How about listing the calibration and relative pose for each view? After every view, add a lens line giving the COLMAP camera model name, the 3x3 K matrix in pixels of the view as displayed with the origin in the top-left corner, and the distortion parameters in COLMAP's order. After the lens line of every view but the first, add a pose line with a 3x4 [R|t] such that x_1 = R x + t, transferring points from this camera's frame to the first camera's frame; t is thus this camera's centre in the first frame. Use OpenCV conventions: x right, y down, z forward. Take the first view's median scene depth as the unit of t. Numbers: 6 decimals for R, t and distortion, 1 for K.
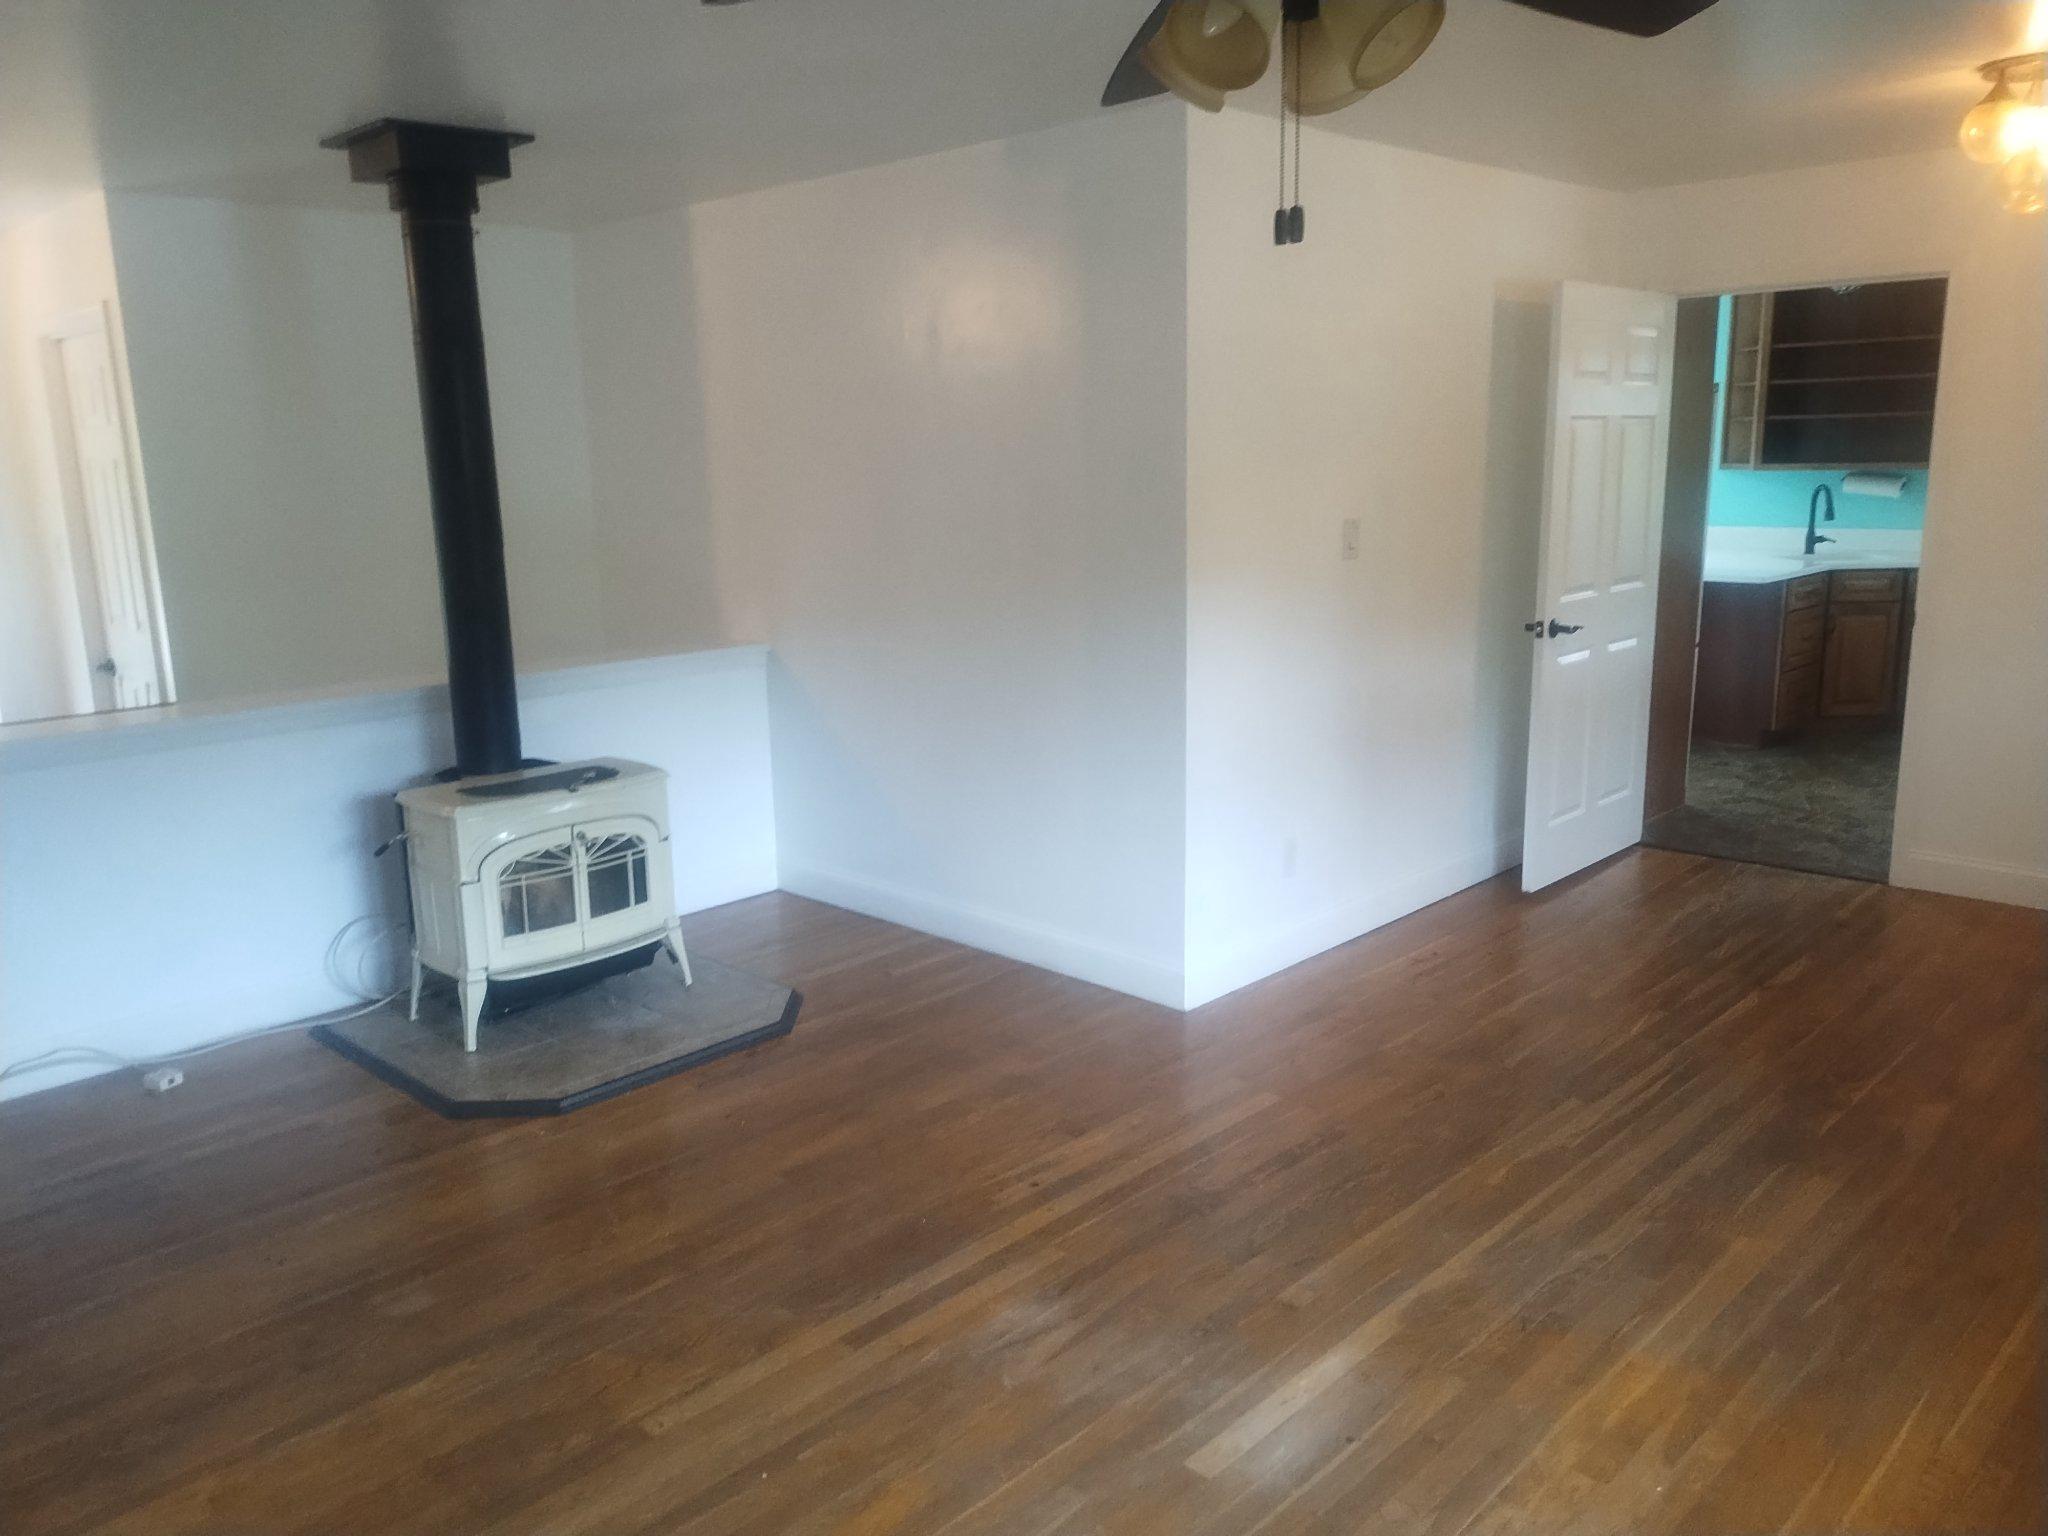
lens RADIAL K [[1519.9, 0, 1031.2], [0, 1519.9, 777.1], [0, 0, 1]] dist [0.062511, -0.115542]
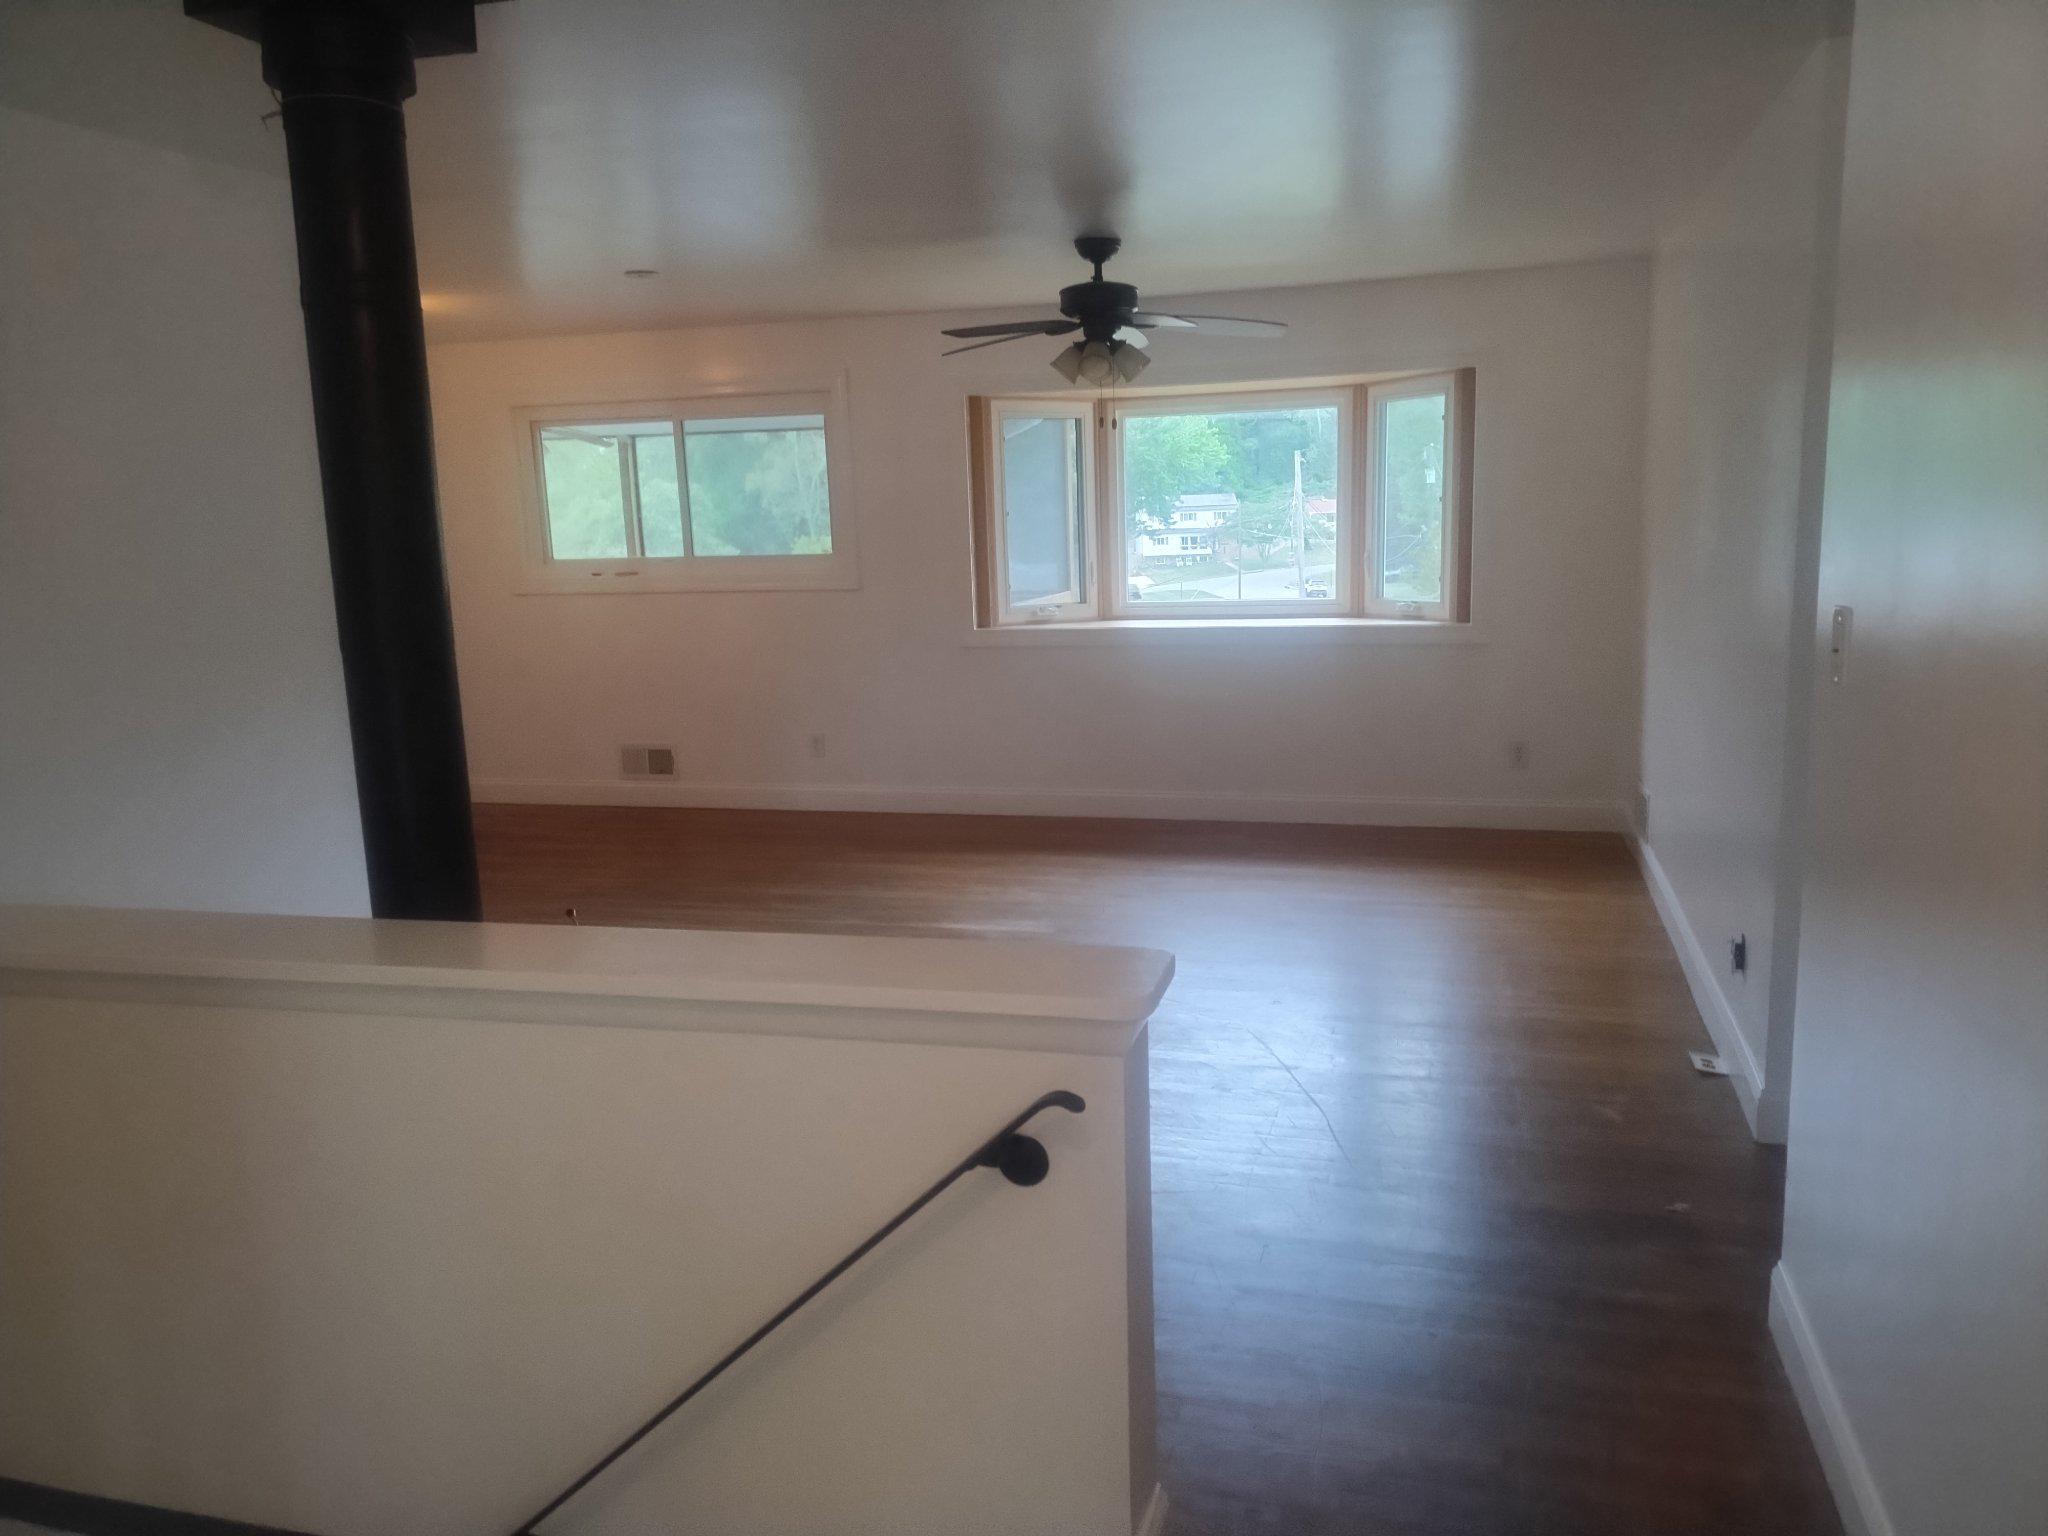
lens RADIAL K [[1529.3, 0, 1022.4], [0, 1529.3, 777.8], [0, 0, 1]] dist [0.029991, -0.027569]
pose [[-0.463037, -0.116564, 0.878641, -1.490155], [0.235319, 0.939571, 0.248658, -0.275420], [-0.854530, 0.321898, -0.407626, 1.534591]]
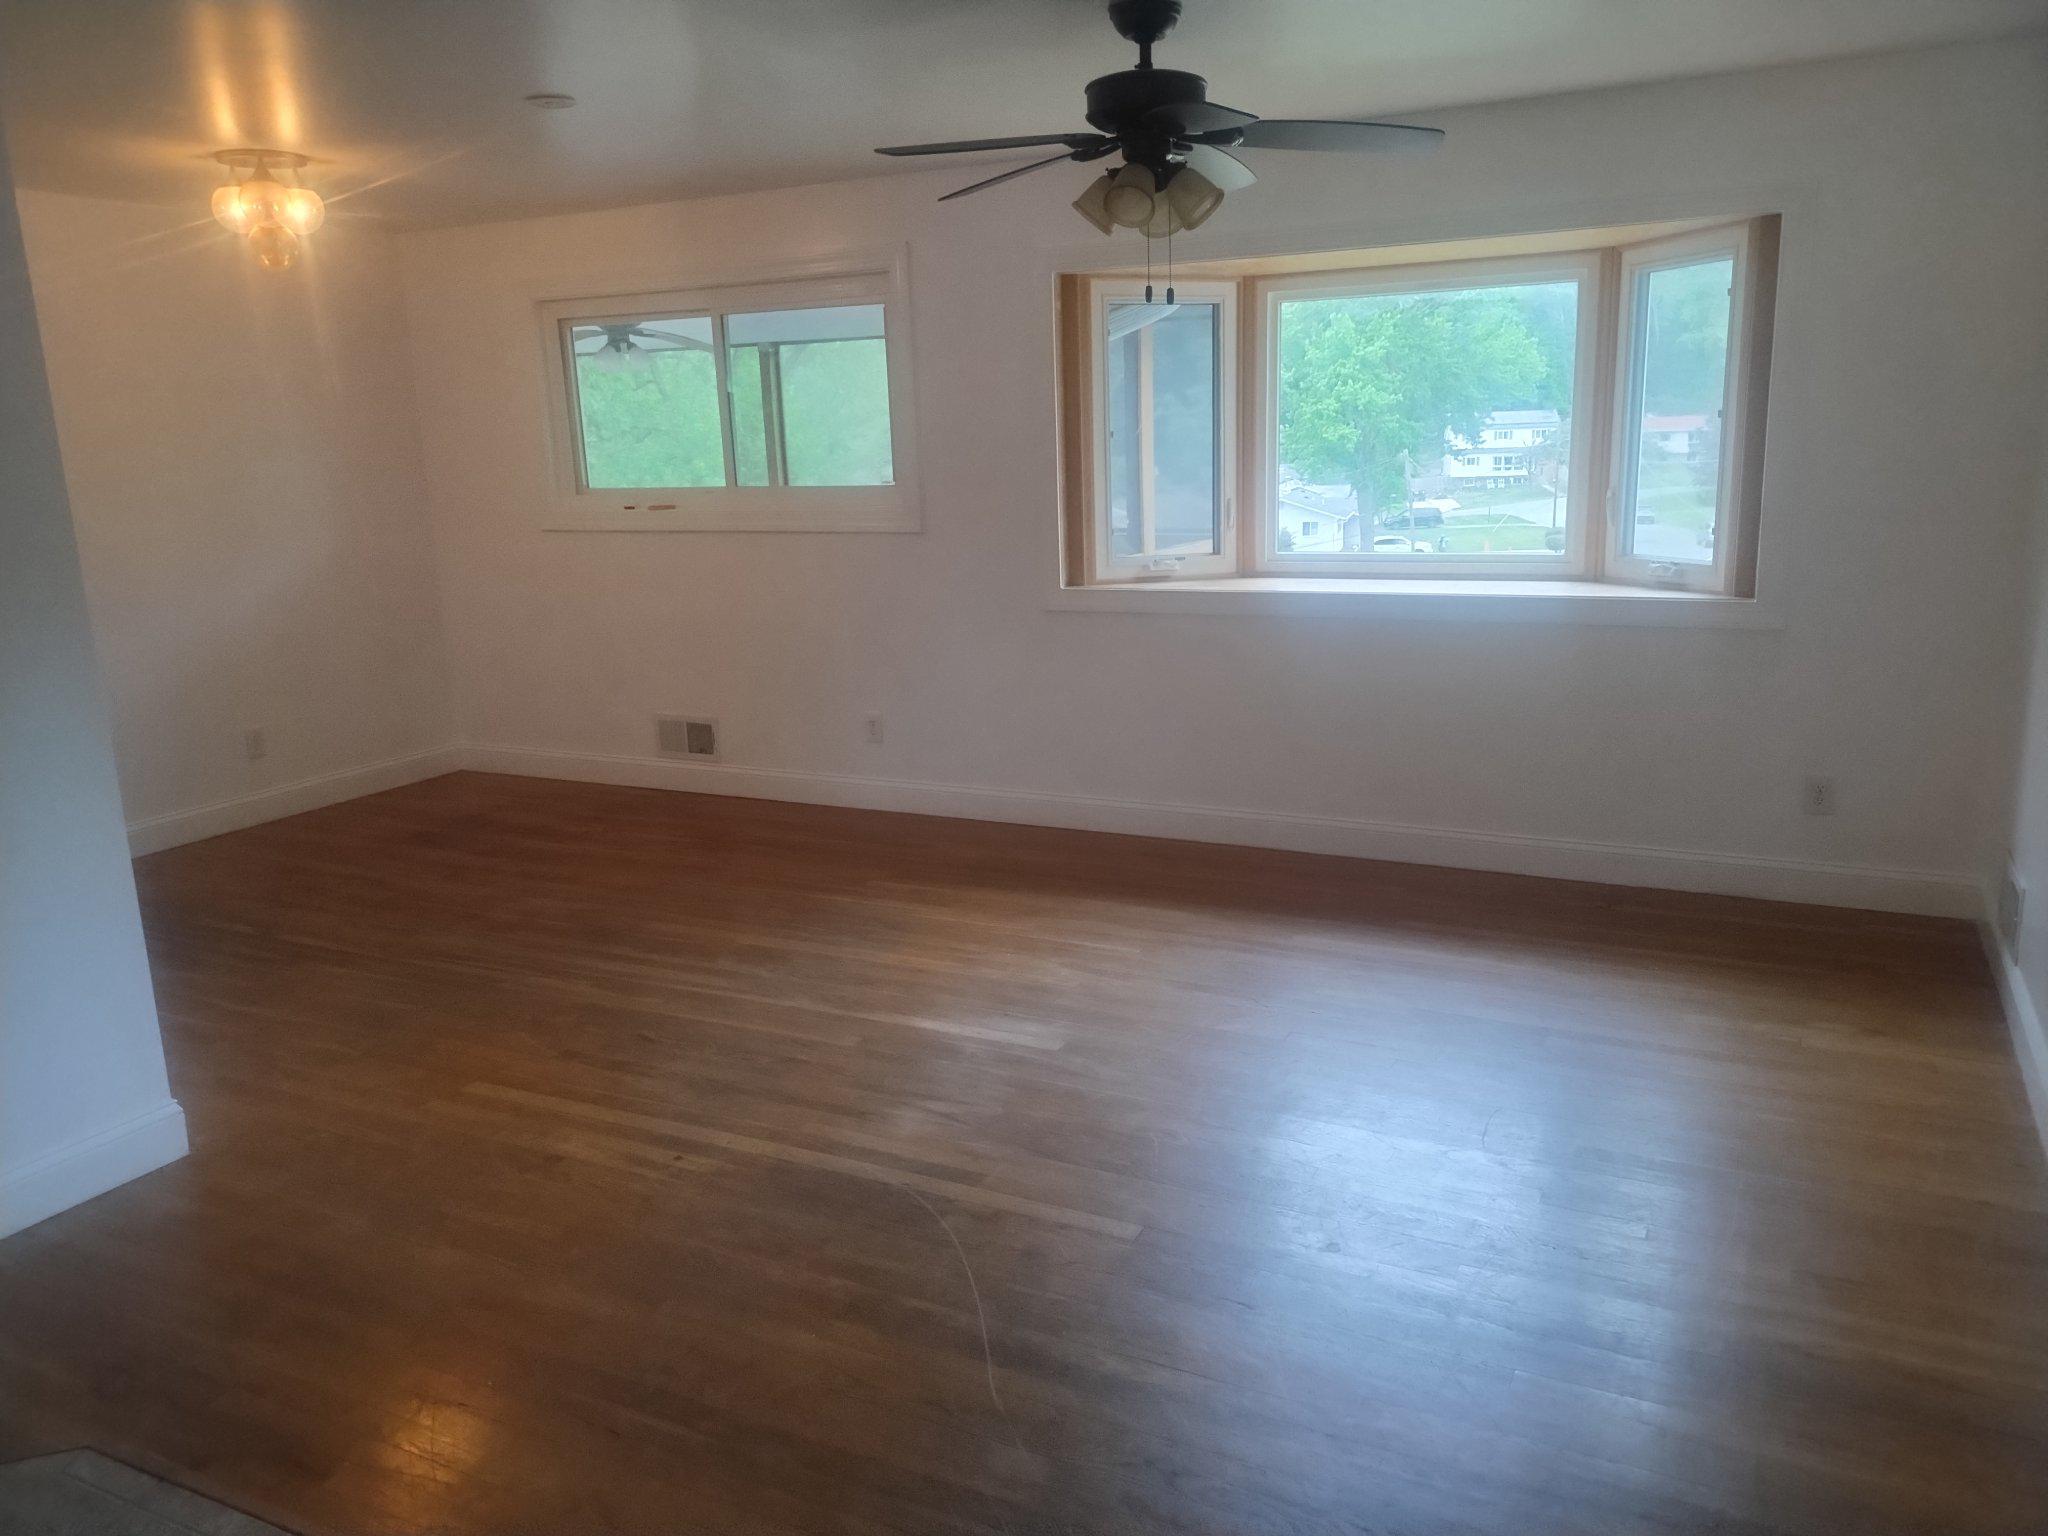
lens RADIAL K [[1519.9, 0, 1031.2], [0, 1519.9, 777.1], [0, 0, 1]] dist [0.062511, -0.115542]
pose [[-0.285982, -0.178583, 0.941447, -1.053045], [0.245045, 0.936183, 0.252022, -0.169007], [-0.926373, 0.302770, -0.223970, 1.046557]]
